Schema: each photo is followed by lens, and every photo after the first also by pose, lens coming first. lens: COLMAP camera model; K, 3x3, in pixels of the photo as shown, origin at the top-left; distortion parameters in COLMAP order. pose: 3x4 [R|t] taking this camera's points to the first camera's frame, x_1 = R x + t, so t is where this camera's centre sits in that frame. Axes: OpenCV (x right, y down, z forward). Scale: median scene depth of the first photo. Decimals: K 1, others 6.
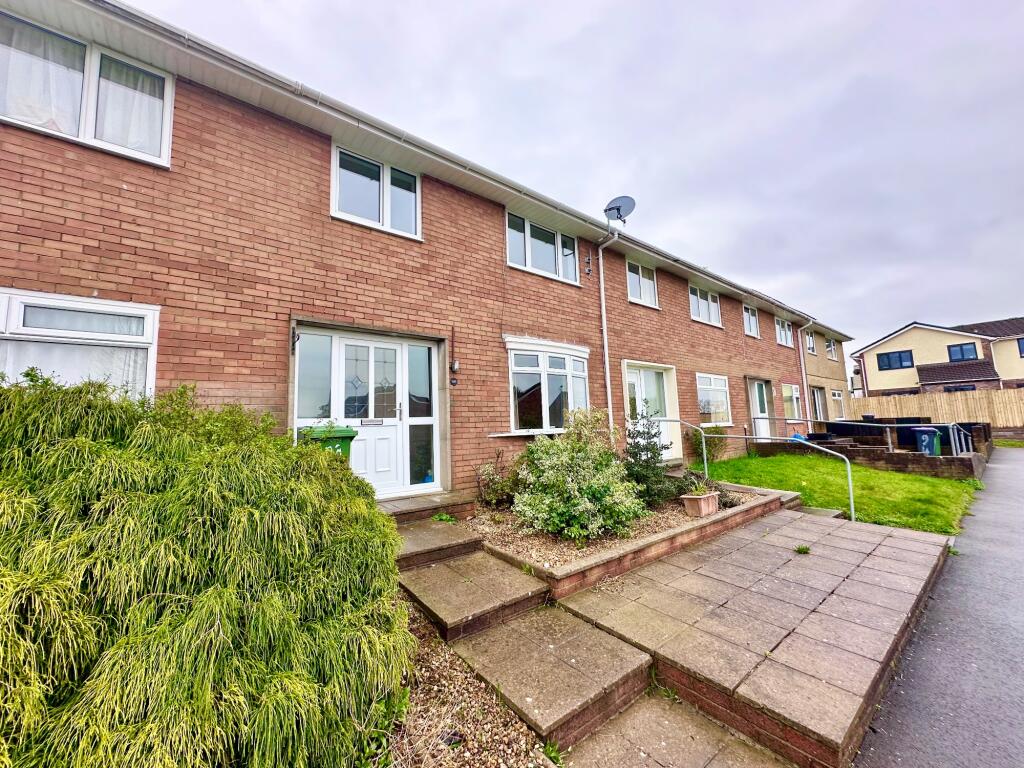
lens RADIAL K [[408.8, 0, 510.2], [0, 408.8, 379.8], [0, 0, 1]] dist [-0.002174, 0.000532]
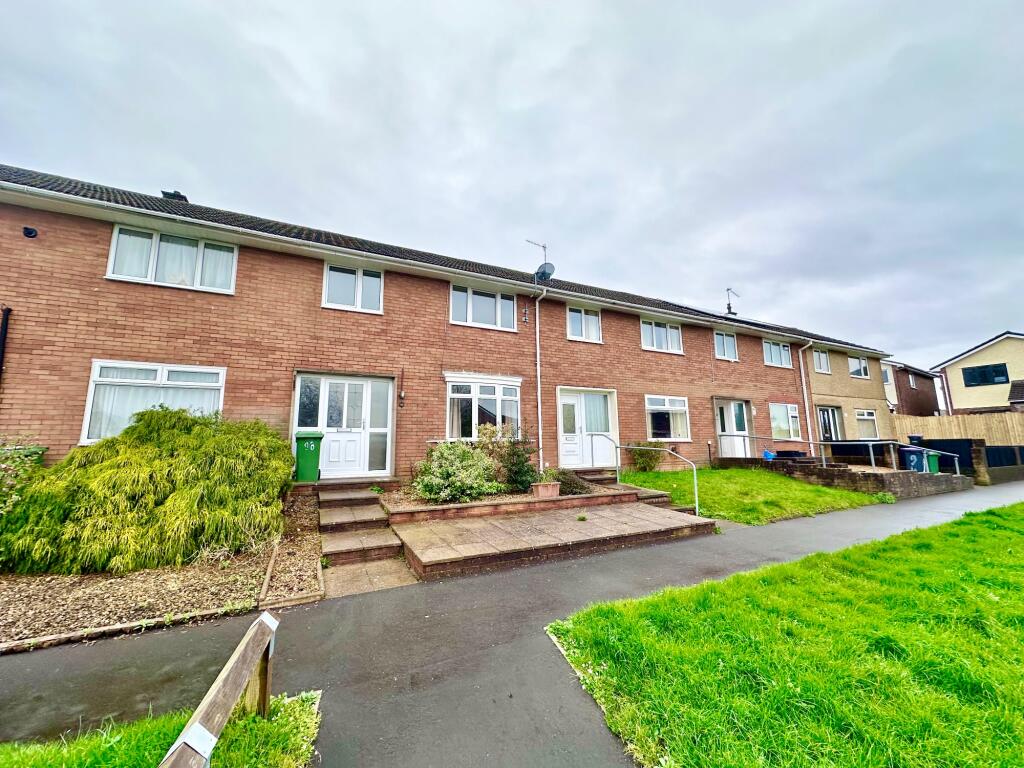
lens RADIAL K [[408.8, 0, 510.2], [0, 408.8, 379.8], [0, 0, 1]] dist [-0.002174, 0.000532]
pose [[0.977333, -0.011146, -0.211416, 0.589868], [0.002779, 0.999203, -0.039830, -0.026636], [0.211691, 0.038339, 0.976584, -0.412546]]
